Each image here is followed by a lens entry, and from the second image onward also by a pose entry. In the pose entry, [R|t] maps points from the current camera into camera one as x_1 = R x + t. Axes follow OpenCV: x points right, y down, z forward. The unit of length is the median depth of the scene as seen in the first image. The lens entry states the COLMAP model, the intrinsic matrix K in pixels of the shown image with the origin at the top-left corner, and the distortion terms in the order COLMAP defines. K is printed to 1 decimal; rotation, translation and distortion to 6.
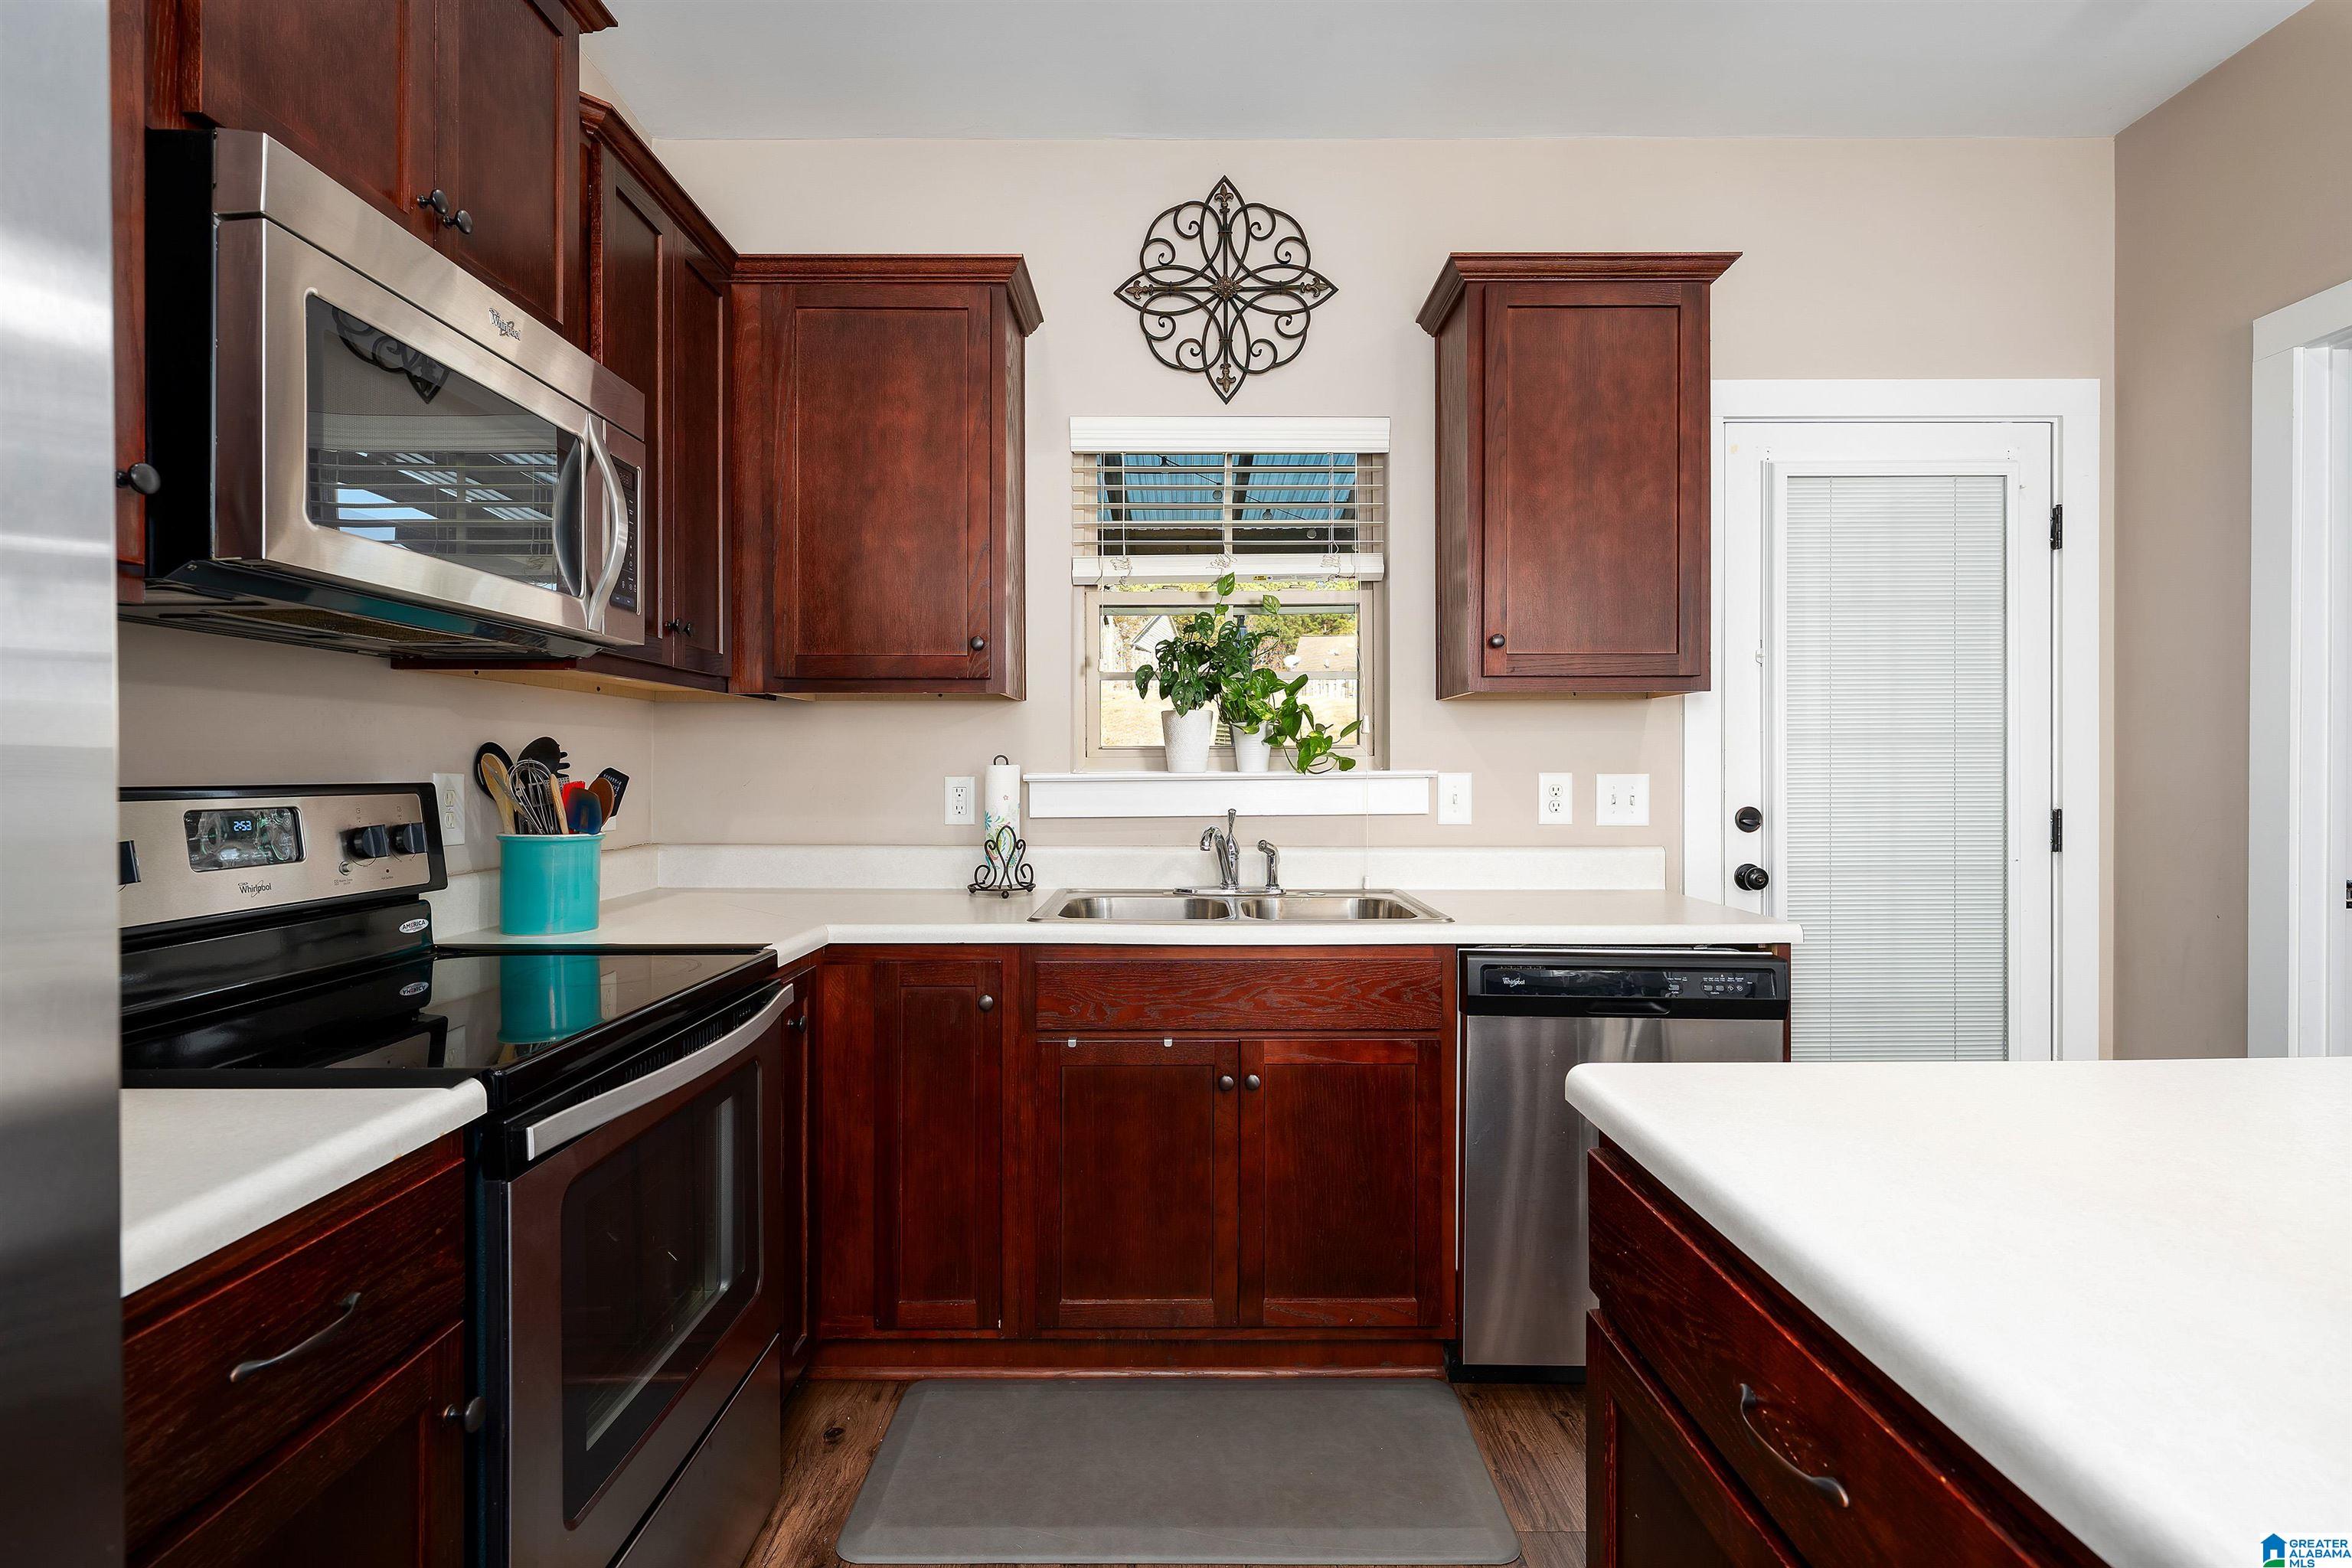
lens RADIAL K [[1113.1, 0, 1176.0], [0, 1113.1, 784.0], [0, 0, 1]] dist [0.001417, -0.000169]
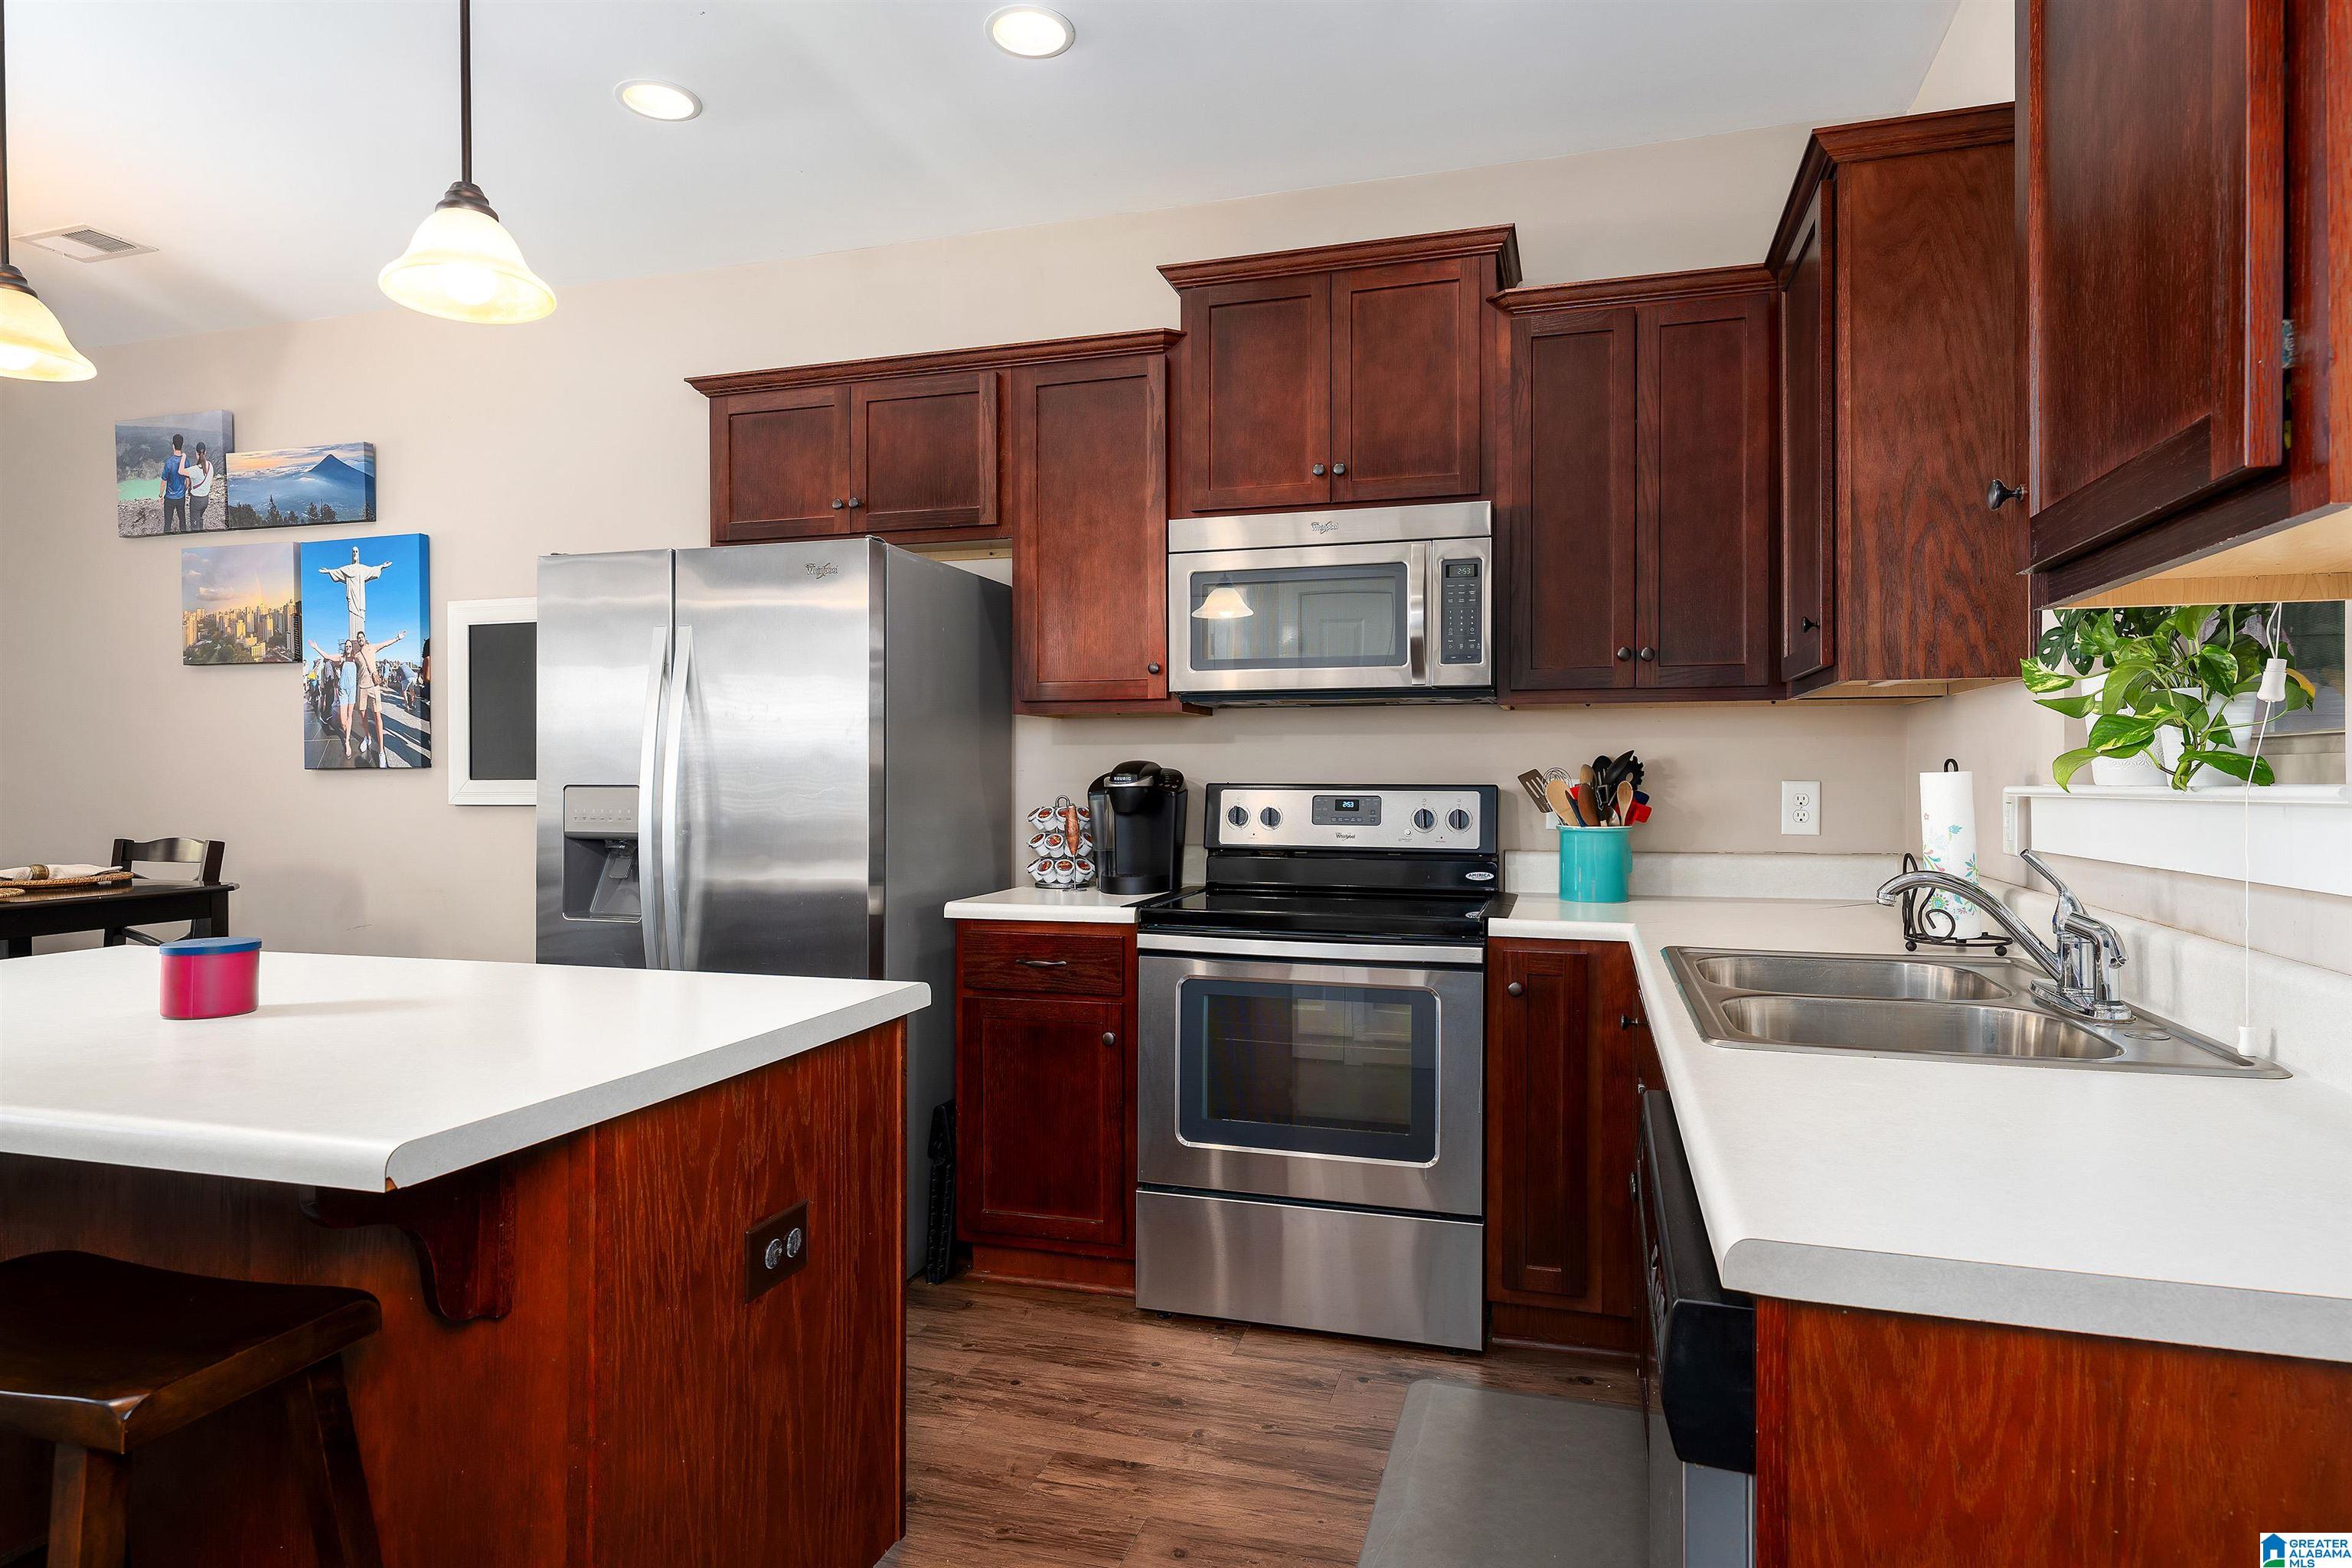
lens RADIAL K [[1300.5, 0, 1176.0], [0, 1300.5, 784.0], [0, 0, 1]] dist [0.001710, 0.000207]
pose [[-0.289865, 0.007311, -0.957040, 0.784745], [-0.011542, 0.999871, 0.011134, -0.011243], [0.956998, 0.014274, -0.289743, 0.745319]]
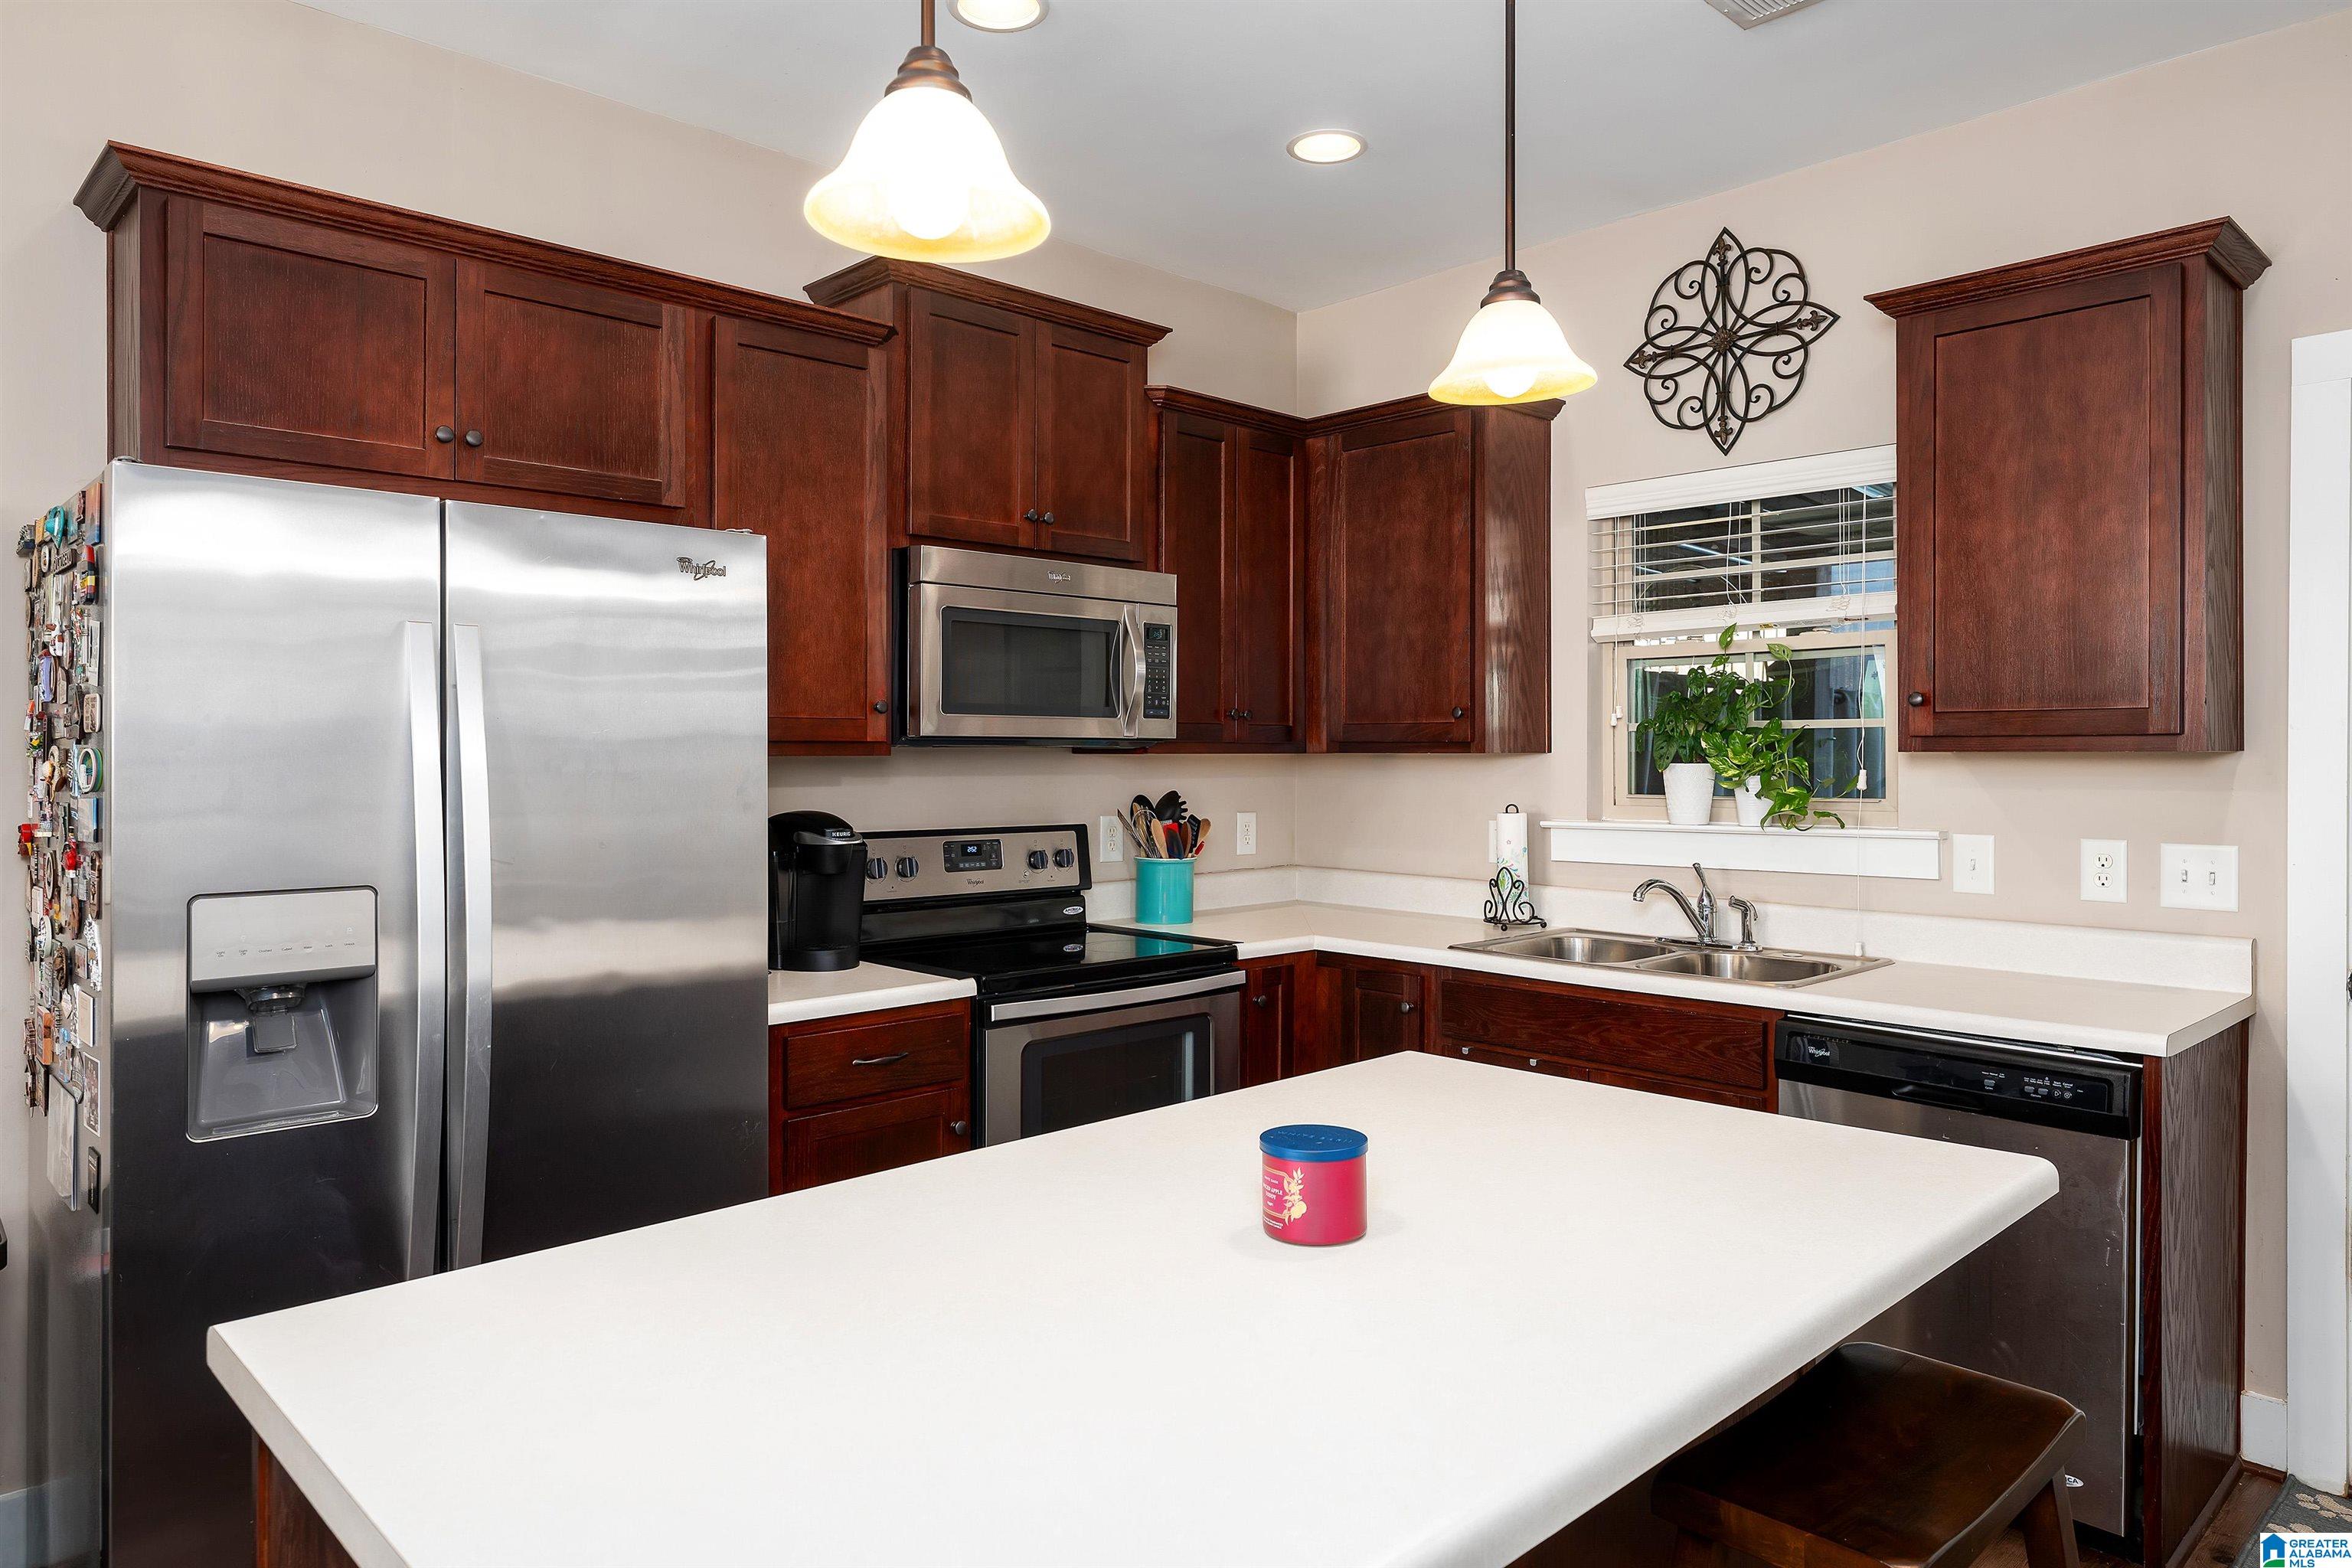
lens RADIAL K [[1489.0, 0, 1176.0], [0, 1489.0, 784.0], [0, 0, 1]] dist [-0.000292, -0.000297]
pose [[0.687138, 0.015111, -0.726370, 0.682201], [-0.009991, 0.999886, 0.011351, -0.058126], [0.726459, -0.000543, 0.687210, -0.273208]]
